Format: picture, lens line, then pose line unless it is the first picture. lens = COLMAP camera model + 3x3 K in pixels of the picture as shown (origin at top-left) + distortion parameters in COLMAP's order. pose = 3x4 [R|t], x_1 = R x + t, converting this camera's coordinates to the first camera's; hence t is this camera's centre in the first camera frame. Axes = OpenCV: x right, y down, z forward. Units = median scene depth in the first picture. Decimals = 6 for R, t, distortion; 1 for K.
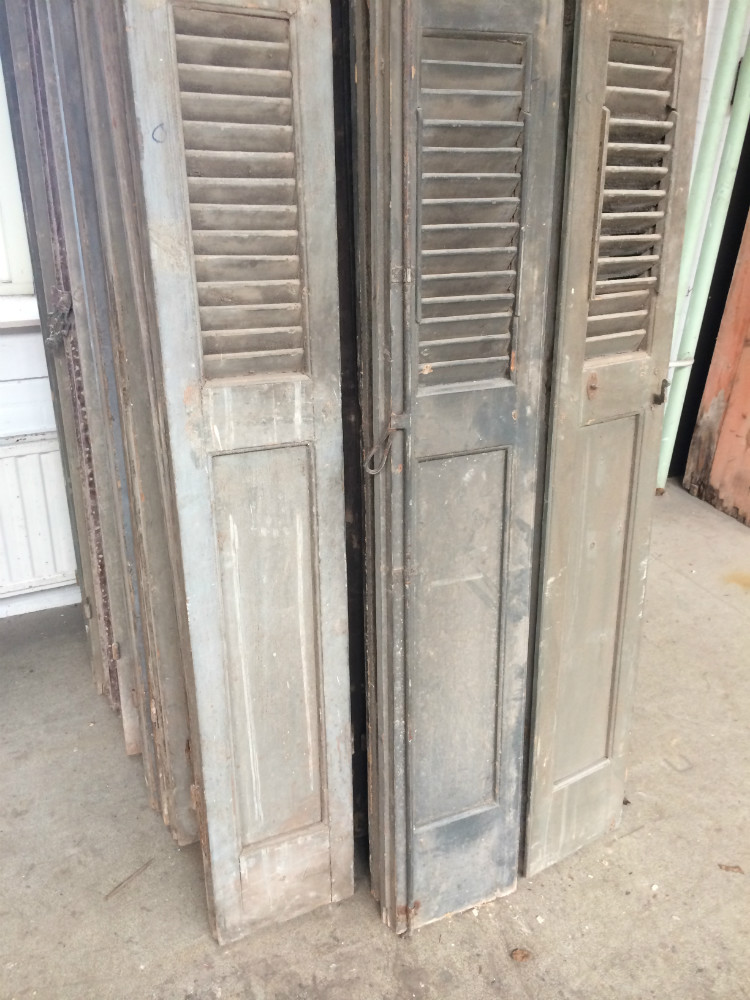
lens RADIAL K [[860.9, 0, 371.0], [0, 860.9, 502.8], [0, 0, 1]] dist [0.017482, -0.016962]
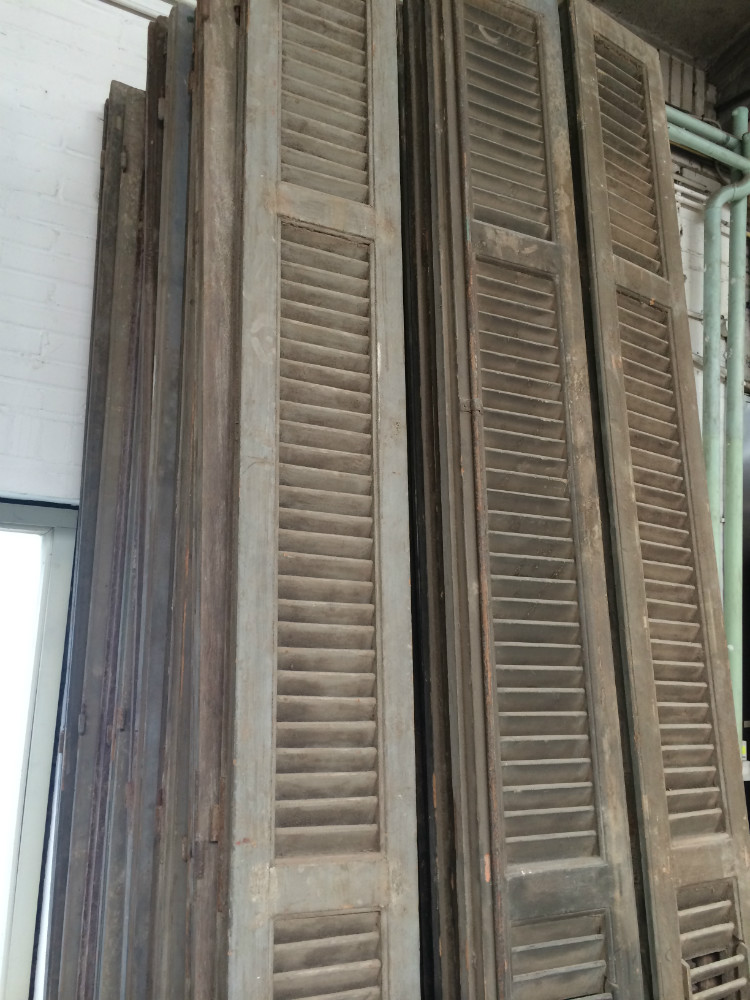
lens RADIAL K [[860.9, 0, 377.4], [0, 860.9, 501.0], [0, 0, 1]] dist [0.017482, -0.016962]
pose [[0.998731, 0.008966, 0.049561, -0.145713], [0.020533, 0.826060, -0.563208, -0.364870], [-0.045991, 0.563511, 0.824827, -0.114186]]
